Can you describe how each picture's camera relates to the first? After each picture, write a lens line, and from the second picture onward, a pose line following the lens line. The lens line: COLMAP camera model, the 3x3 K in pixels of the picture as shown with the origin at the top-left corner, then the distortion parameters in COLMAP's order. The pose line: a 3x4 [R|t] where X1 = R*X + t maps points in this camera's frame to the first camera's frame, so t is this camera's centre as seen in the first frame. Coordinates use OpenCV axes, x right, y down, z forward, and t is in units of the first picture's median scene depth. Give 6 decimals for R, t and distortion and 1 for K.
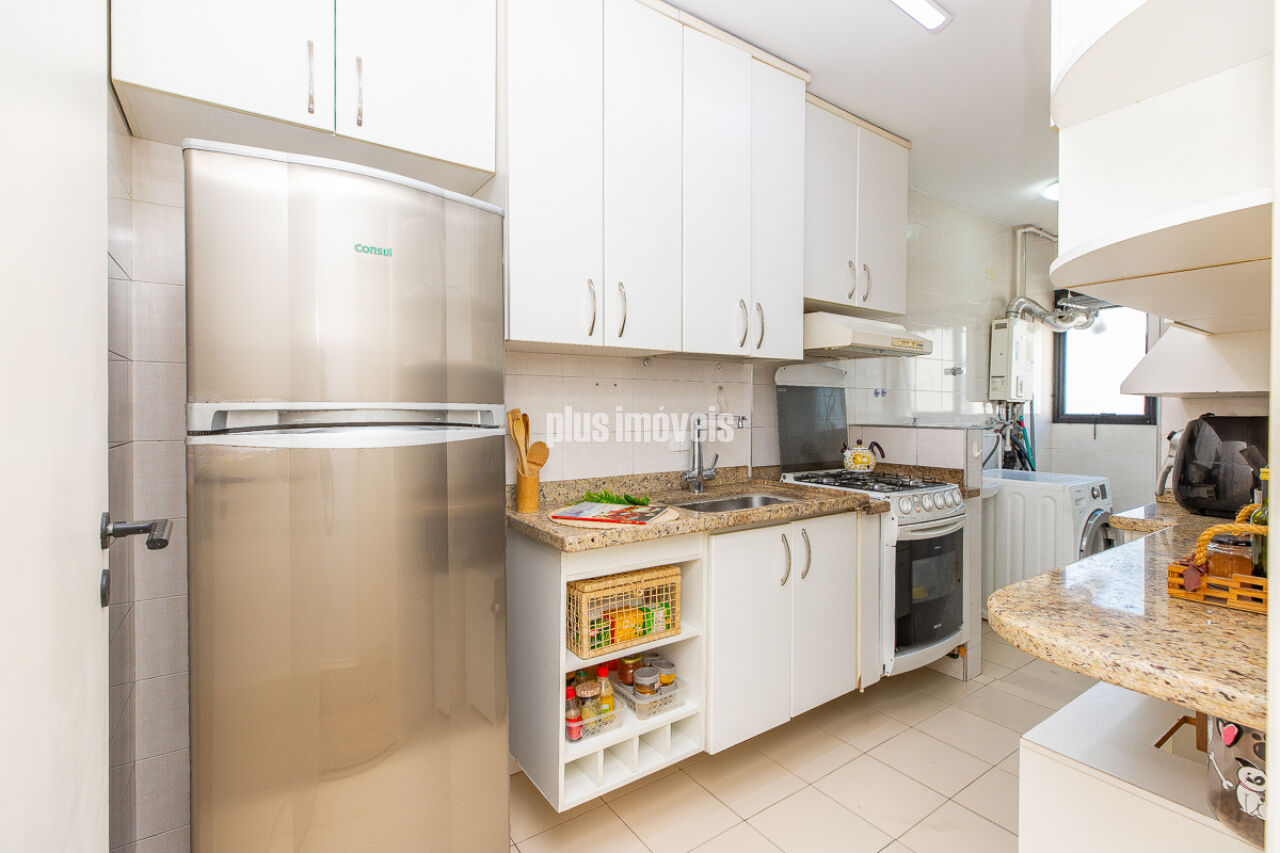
lens RADIAL K [[580.1, 0, 623.1], [0, 580.1, 414.6], [0, 0, 1]] dist [0.003171, -0.000069]
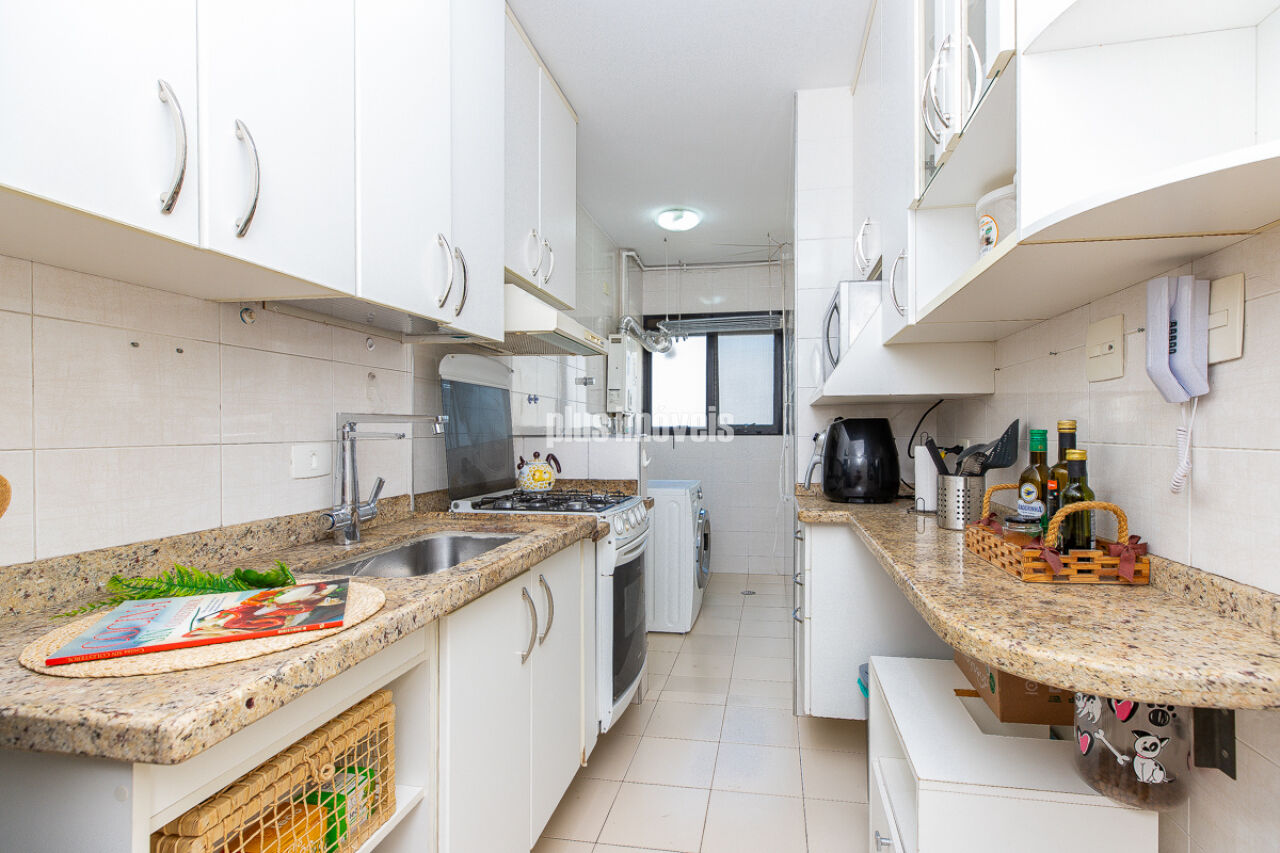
lens RADIAL K [[604.3, 0, 682.5], [0, 604.3, 432.6], [0, 0, 1]] dist [0.003709, 0.000249]
pose [[0.679970, -0.005373, 0.733220, -0.086537], [0.009269, 0.999956, -0.001268, 0.020540], [-0.733181, 0.007659, 0.679990, 0.285318]]
